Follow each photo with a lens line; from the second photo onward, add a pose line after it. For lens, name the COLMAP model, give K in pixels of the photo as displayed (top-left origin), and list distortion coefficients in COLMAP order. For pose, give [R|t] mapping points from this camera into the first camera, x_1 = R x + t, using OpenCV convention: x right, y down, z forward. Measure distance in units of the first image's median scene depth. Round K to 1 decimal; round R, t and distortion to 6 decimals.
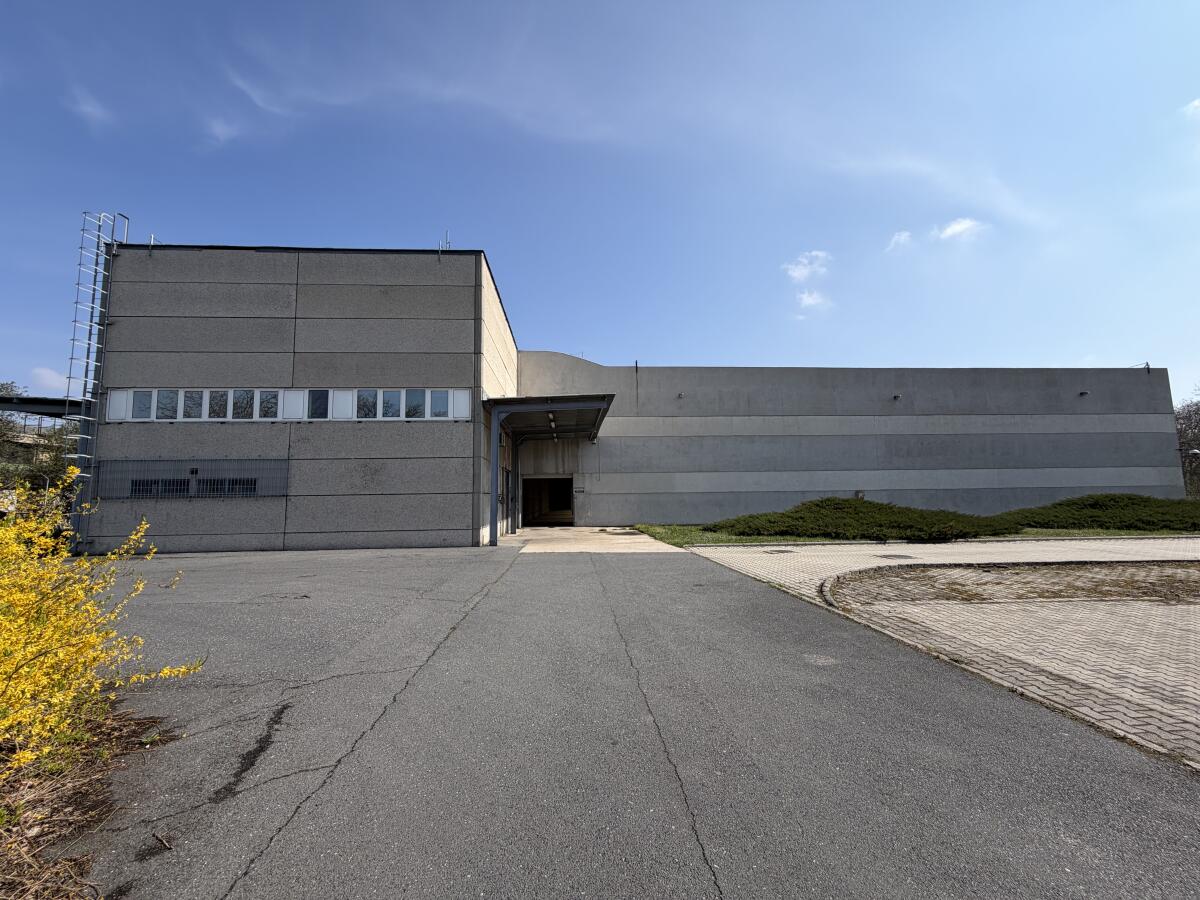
lens RADIAL K [[477.9, 0, 595.4], [0, 477.9, 455.0], [0, 0, 1]] dist [0.001233, -0.000591]
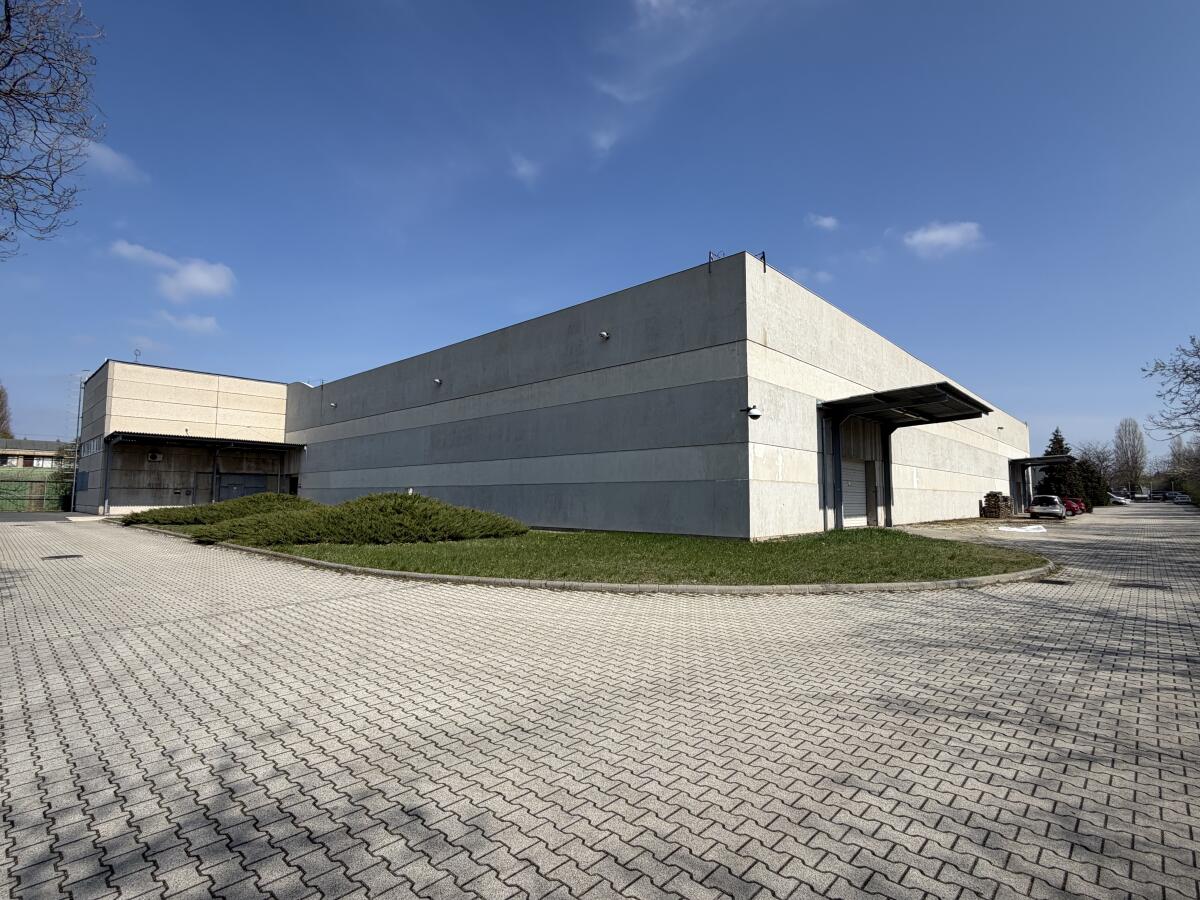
lens RADIAL K [[581.8, 0, 597.5], [0, 581.8, 451.5], [0, 0, 1]] dist [0.001874, -0.000704]
pose [[0.686181, -0.037136, -0.726482, 2.255339], [0.071157, 0.997333, 0.016228, 0.016510], [0.723942, -0.062830, 0.686994, 0.647783]]
